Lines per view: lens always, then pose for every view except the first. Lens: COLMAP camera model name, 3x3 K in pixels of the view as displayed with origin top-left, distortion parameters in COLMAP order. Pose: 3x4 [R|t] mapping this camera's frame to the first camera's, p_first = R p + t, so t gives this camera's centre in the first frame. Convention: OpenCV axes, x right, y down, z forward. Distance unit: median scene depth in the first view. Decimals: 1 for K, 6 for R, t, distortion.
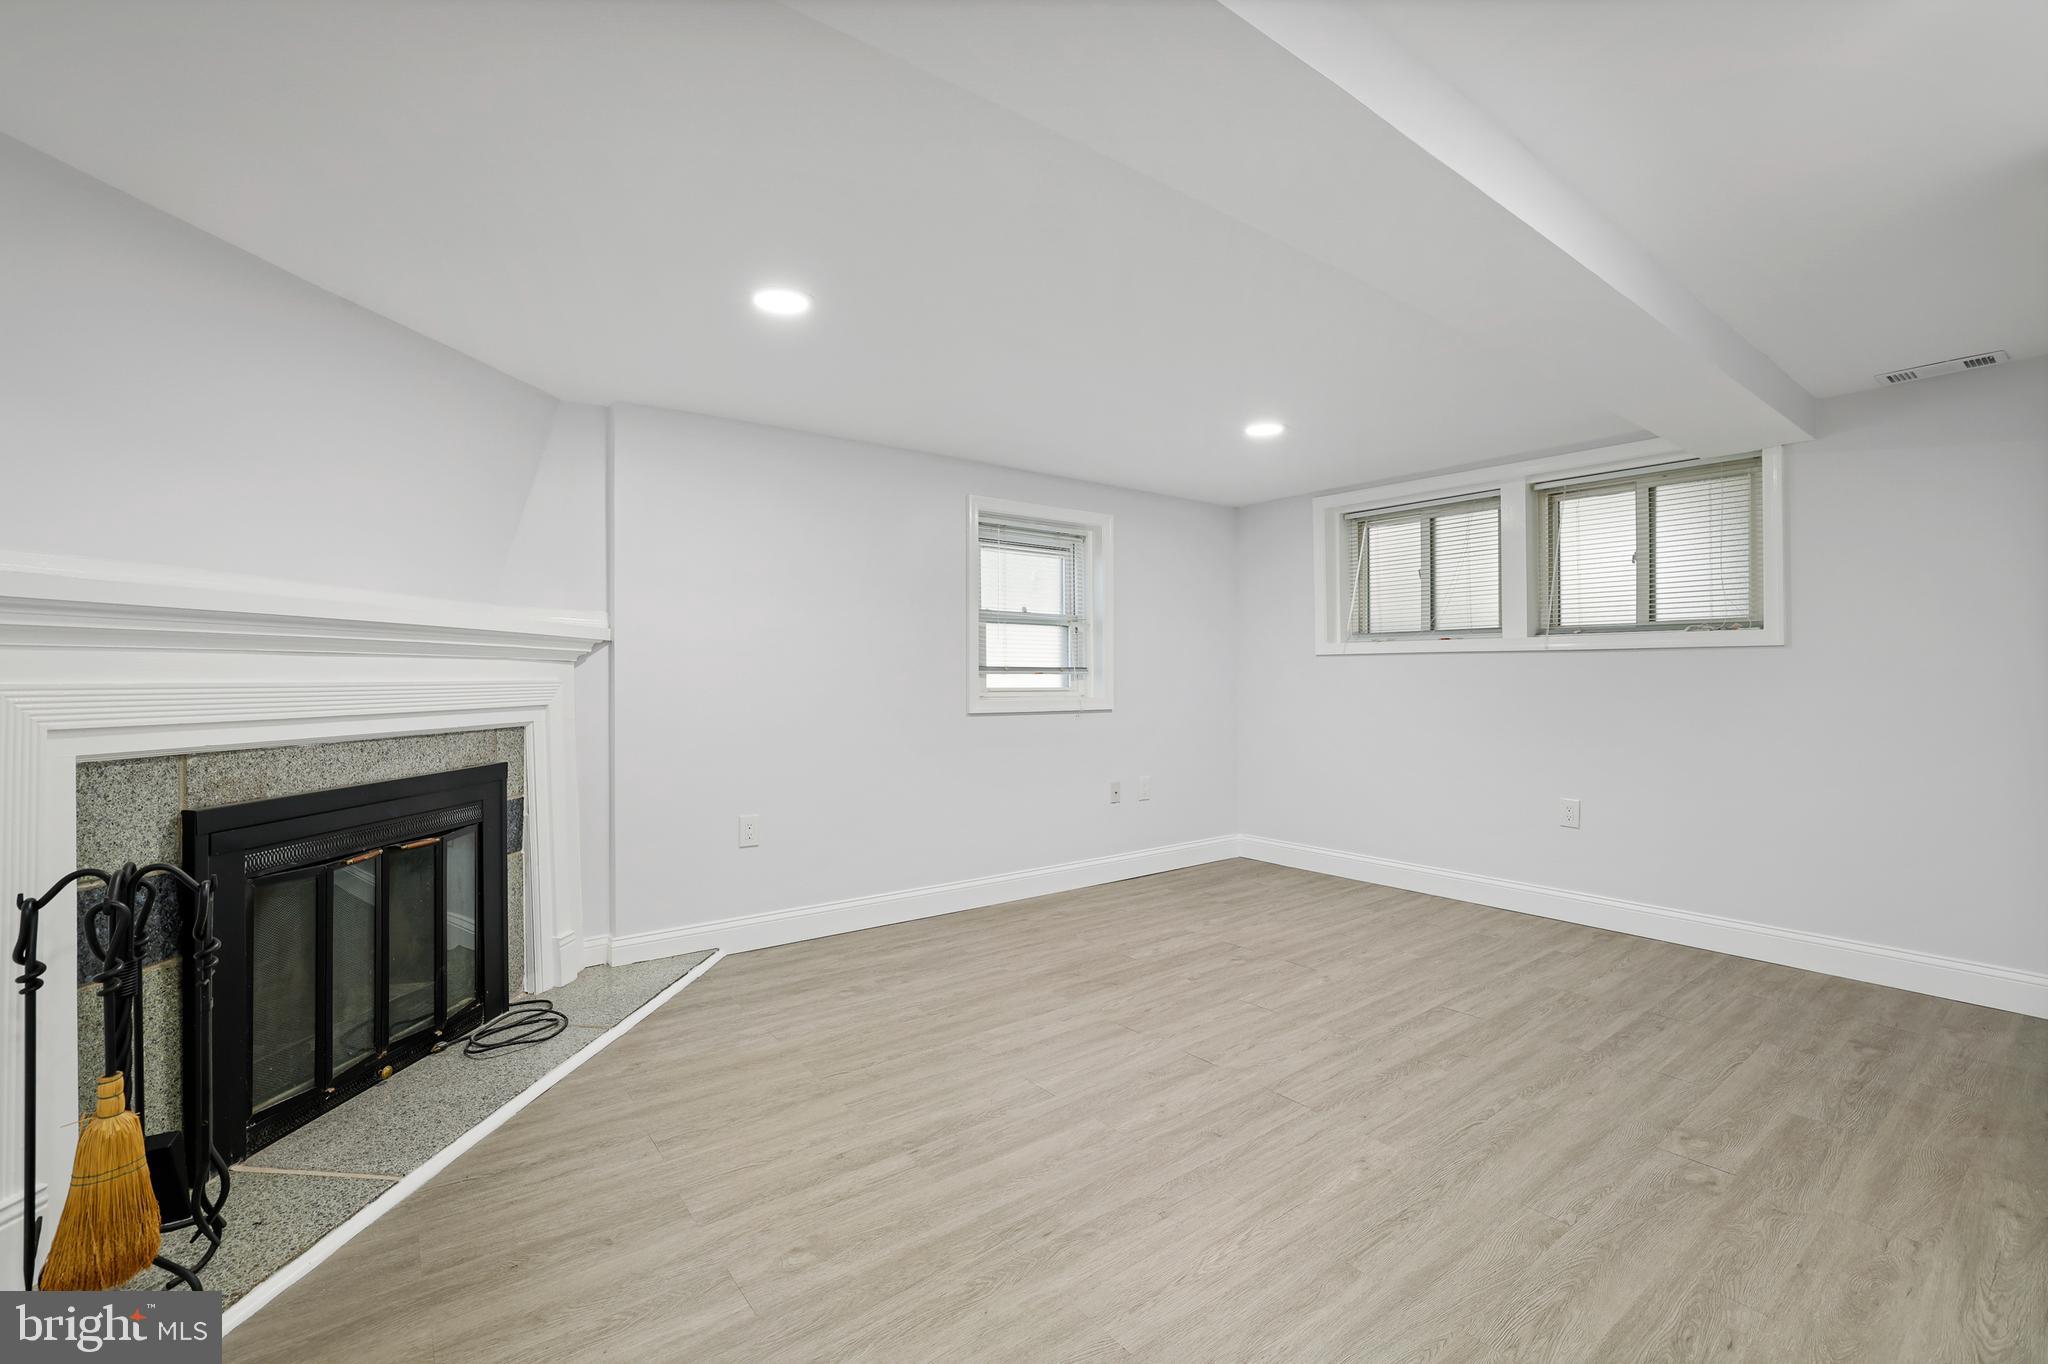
lens RADIAL K [[884.7, 0, 1026.3], [0, 884.7, 675.7], [0, 0, 1]] dist [-0.035913, 0.012885]
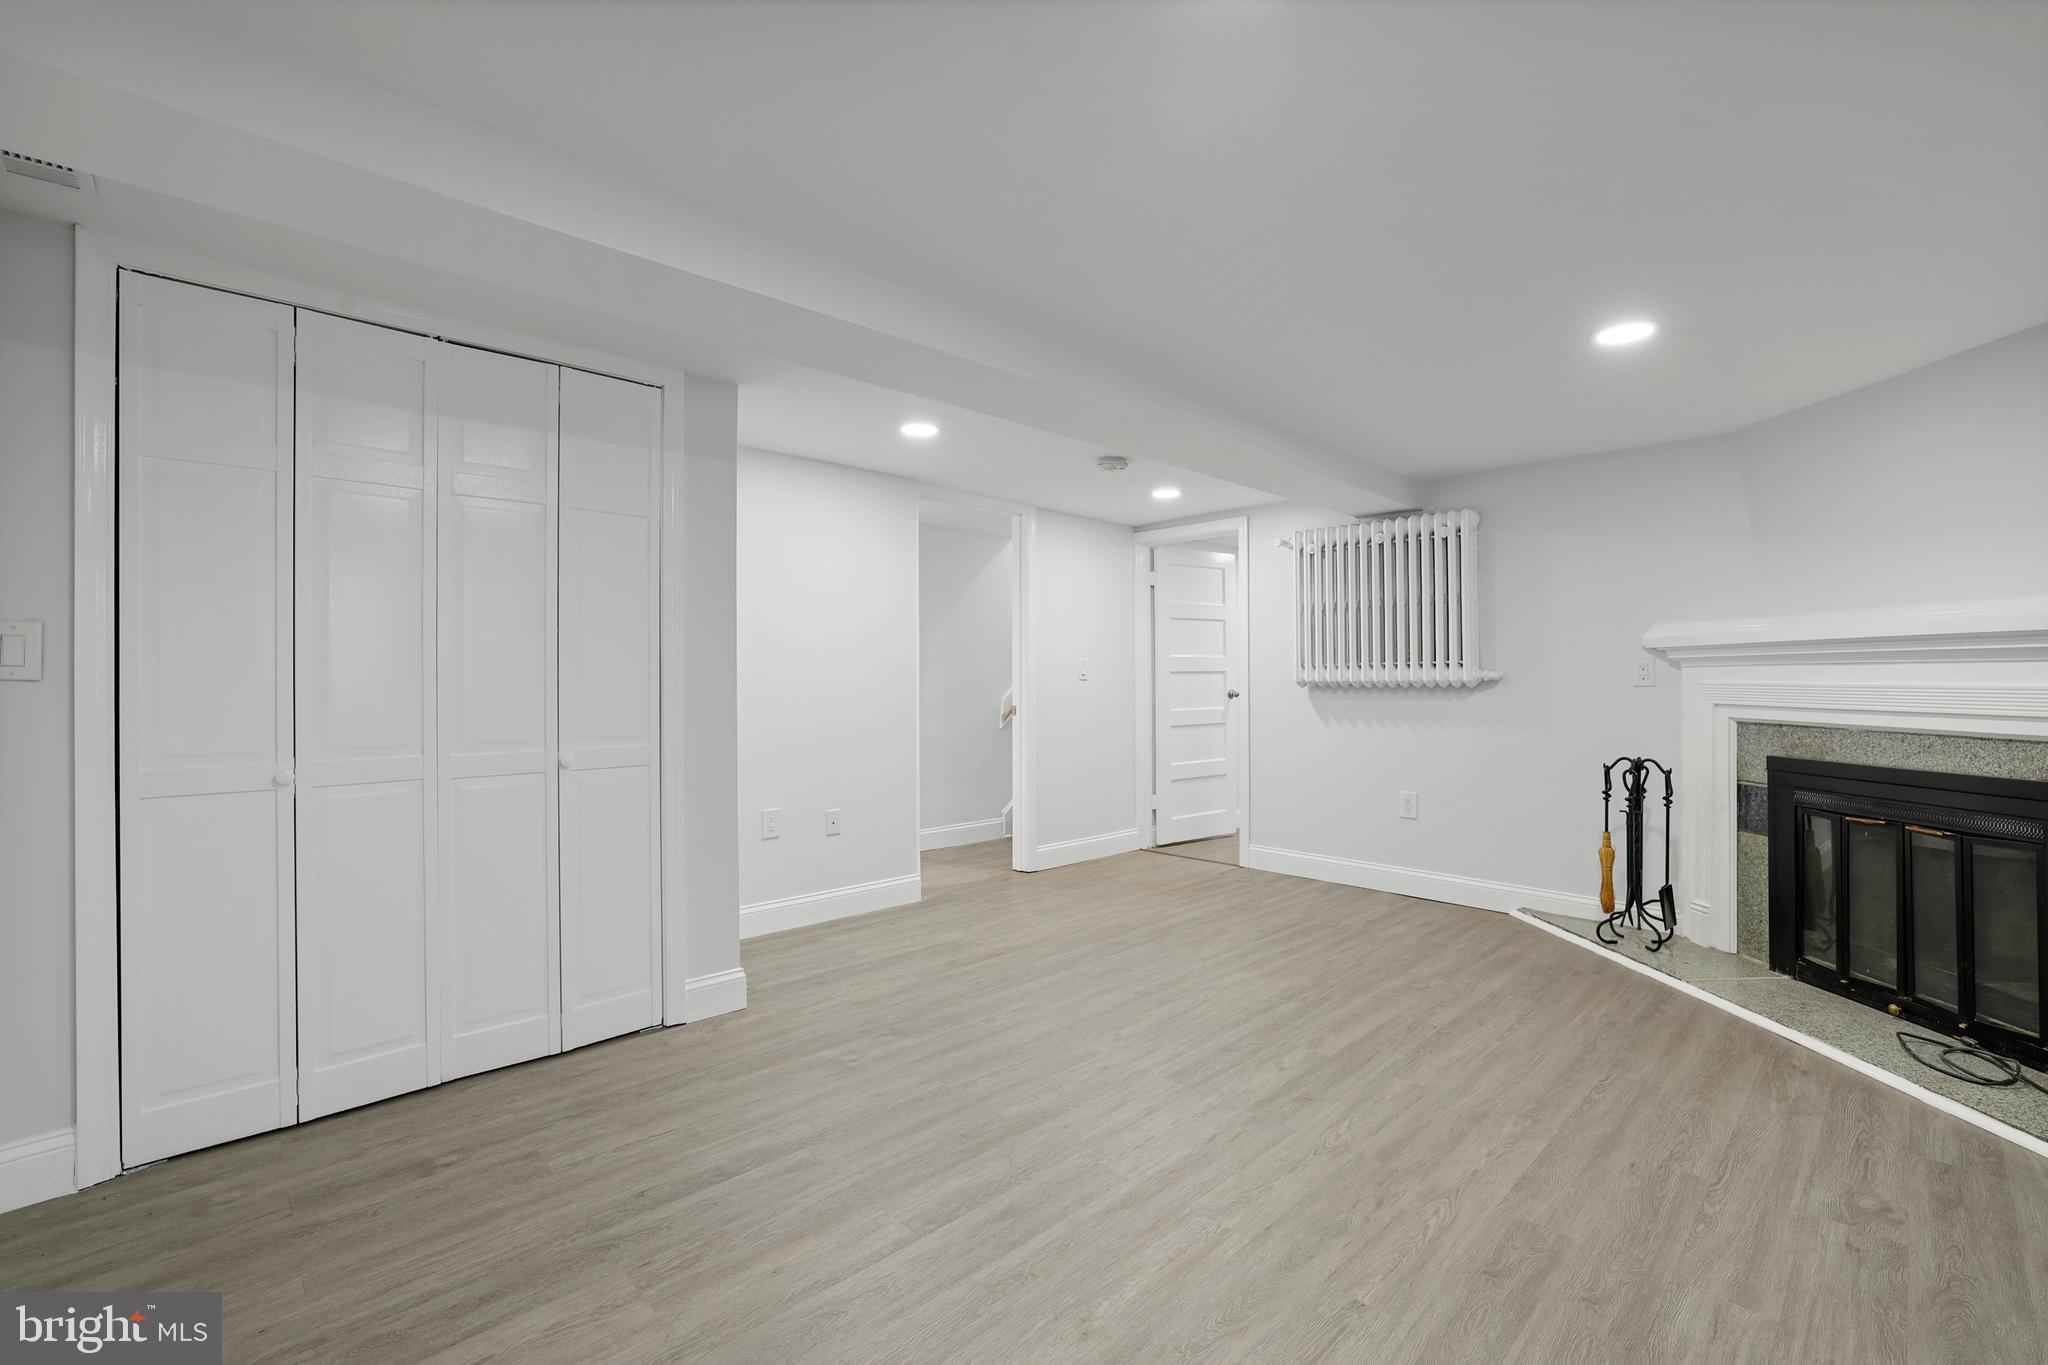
lens RADIAL K [[884.7, 0, 1026.3], [0, 884.7, 676.2], [0, 0, 1]] dist [-0.035913, 0.012885]
pose [[-0.992921, 0.002678, -0.118746, 0.621207], [0.002612, 0.999996, 0.000712, -0.009406], [0.118748, 0.000397, -0.992924, 2.117919]]
